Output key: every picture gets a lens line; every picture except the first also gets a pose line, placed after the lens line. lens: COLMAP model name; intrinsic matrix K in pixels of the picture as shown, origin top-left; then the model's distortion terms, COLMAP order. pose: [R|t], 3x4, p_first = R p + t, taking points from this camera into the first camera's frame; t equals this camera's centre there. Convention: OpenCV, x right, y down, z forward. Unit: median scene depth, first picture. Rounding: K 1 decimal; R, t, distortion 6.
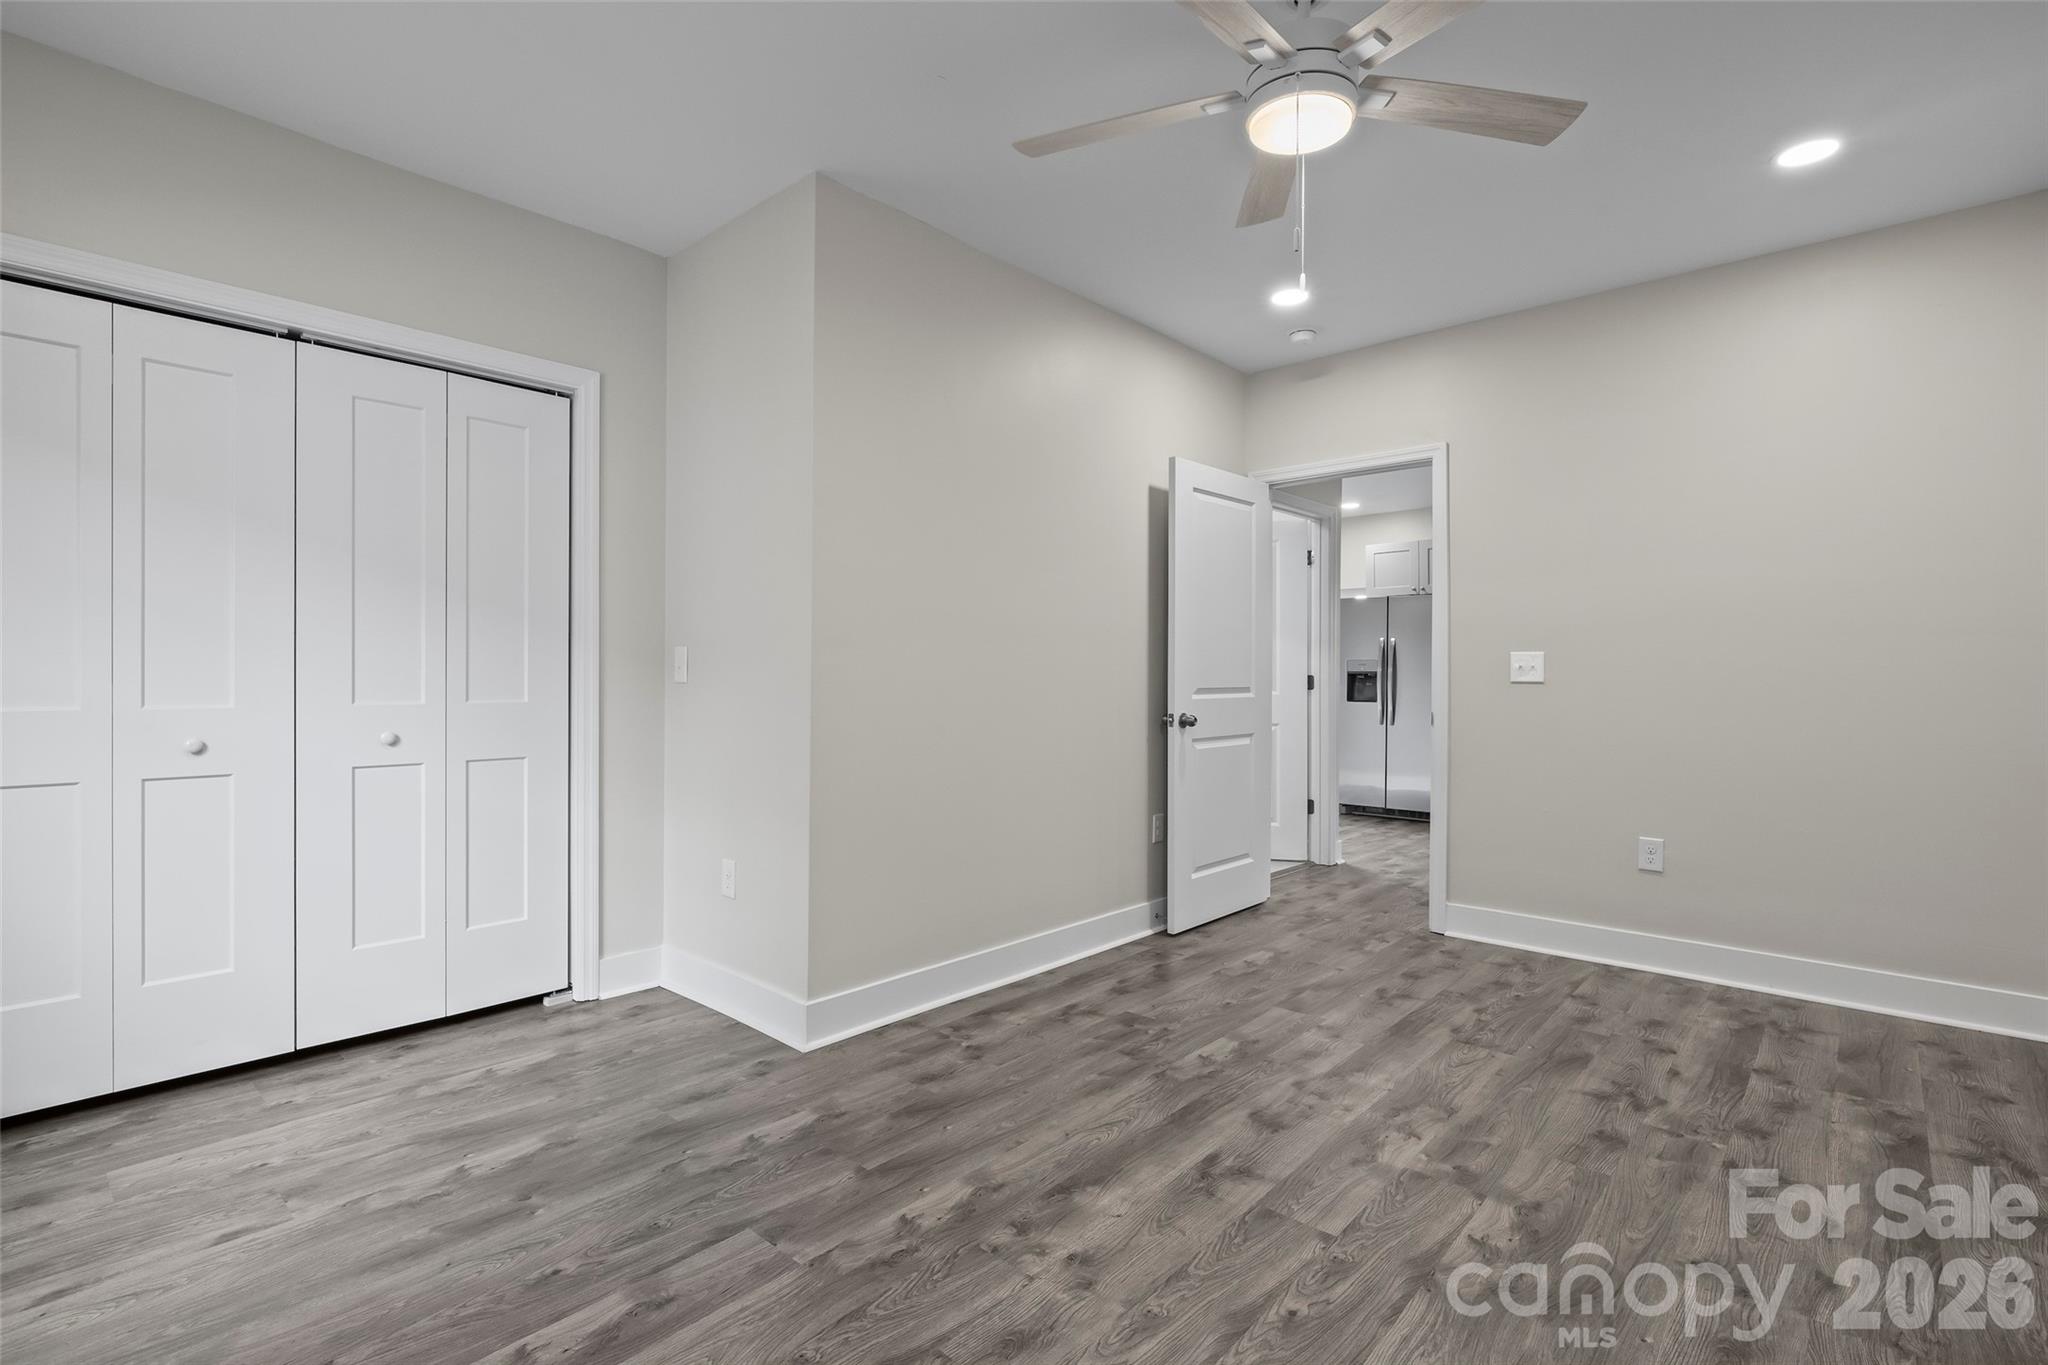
lens RADIAL K [[1015.5, 0, 1017.1], [0, 1015.5, 676.5], [0, 0, 1]] dist [-0.015277, 0.001425]
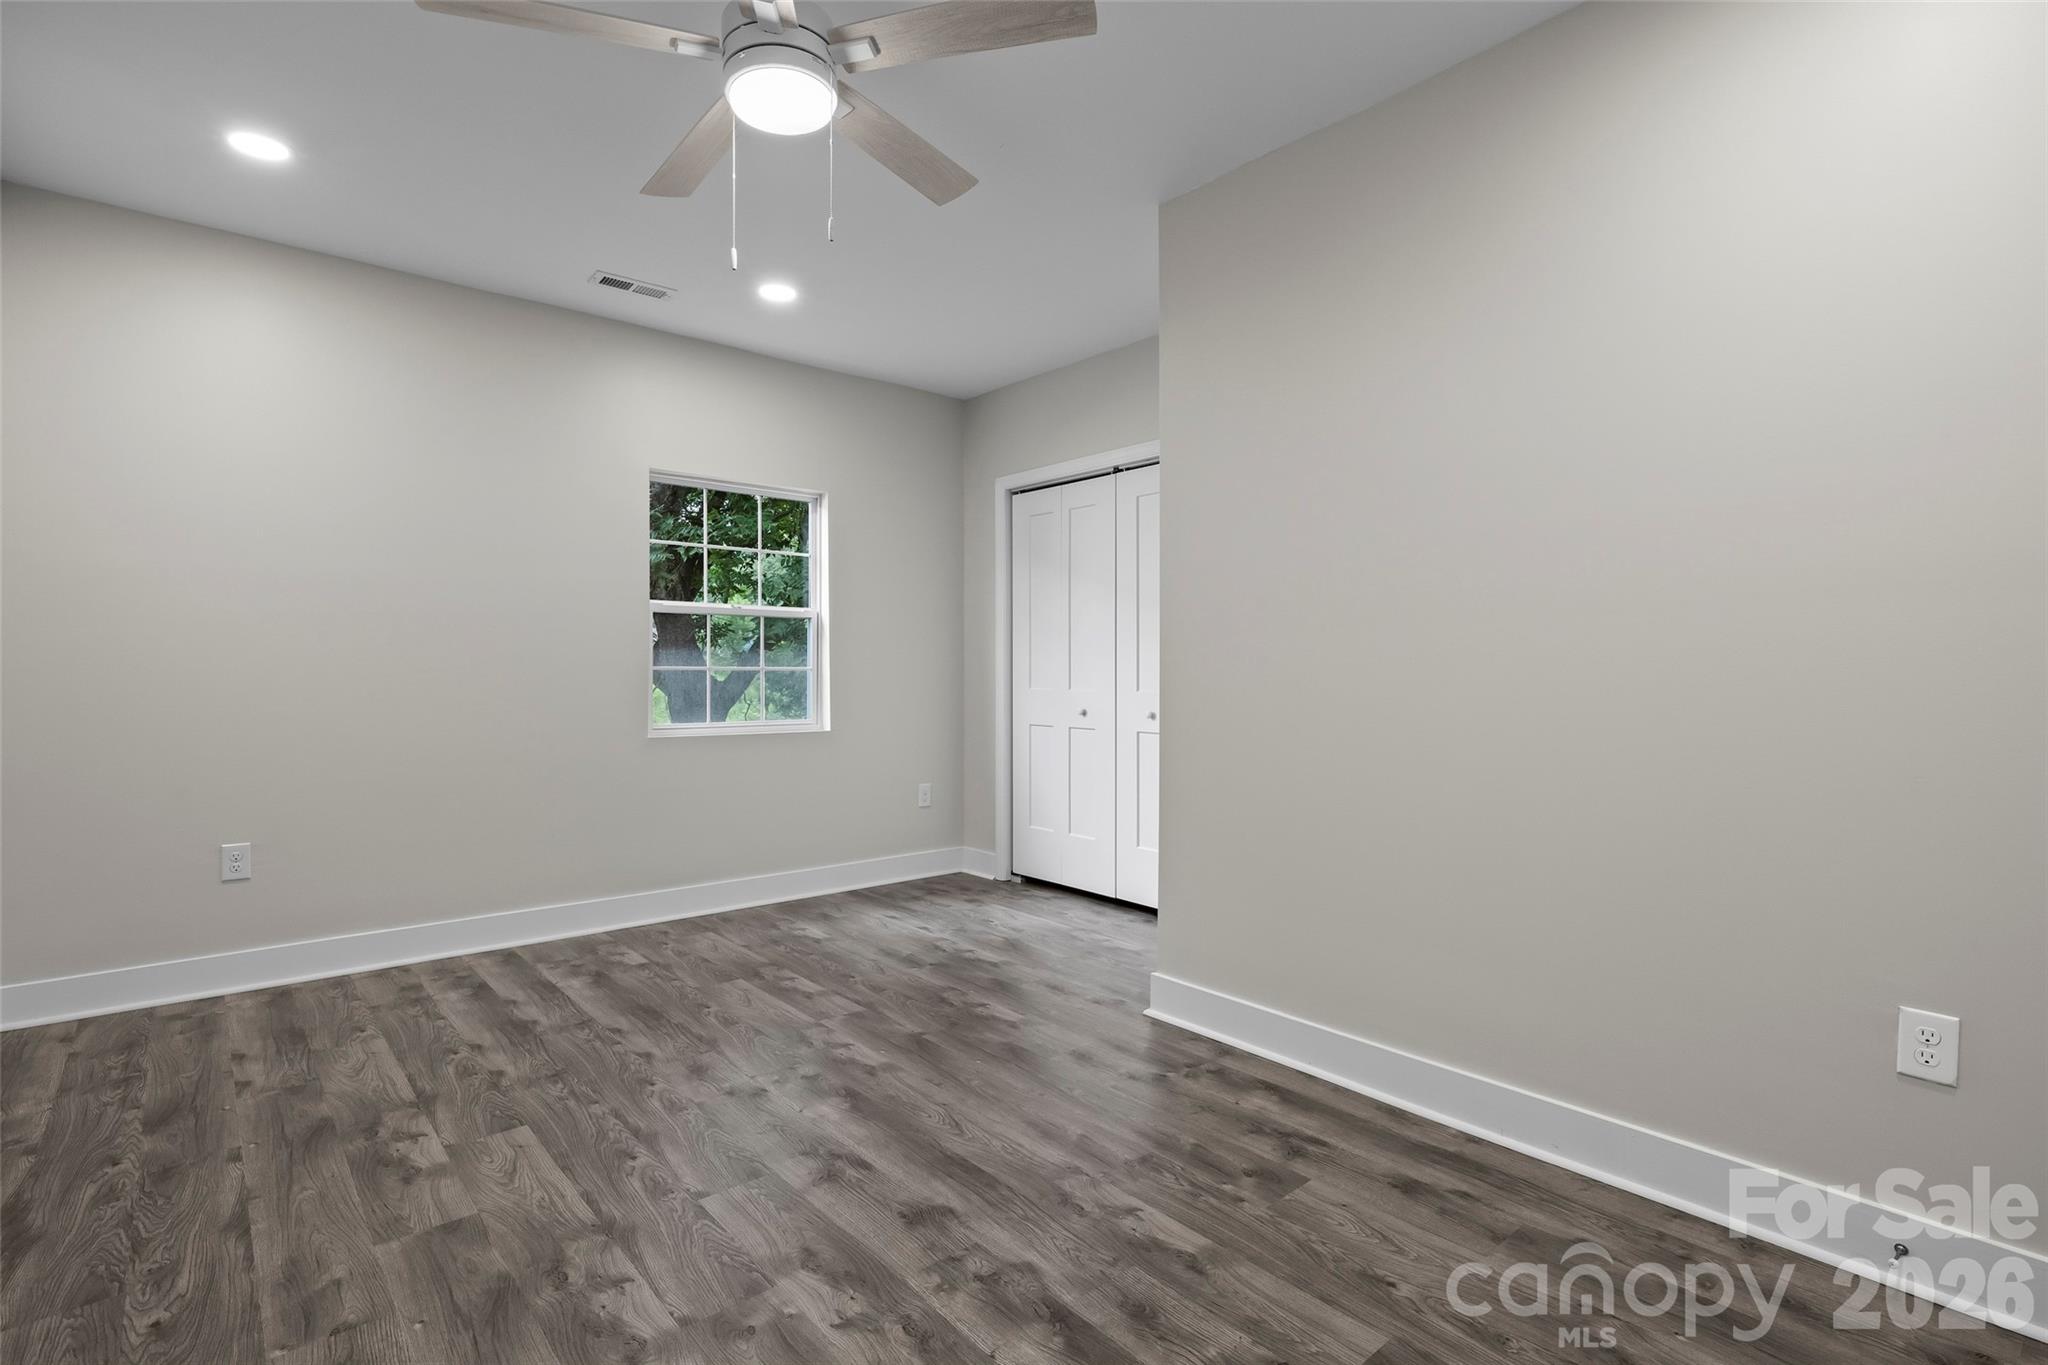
lens RADIAL K [[1015.5, 0, 1010.6], [0, 1015.5, 681.6], [0, 0, 1]] dist [-0.015277, 0.001425]
pose [[-0.181449, 0.006509, -0.983379, 1.152370], [-0.006559, 0.999948, 0.007829, 0.001199], [0.983378, 0.007871, -0.181397, 1.345973]]
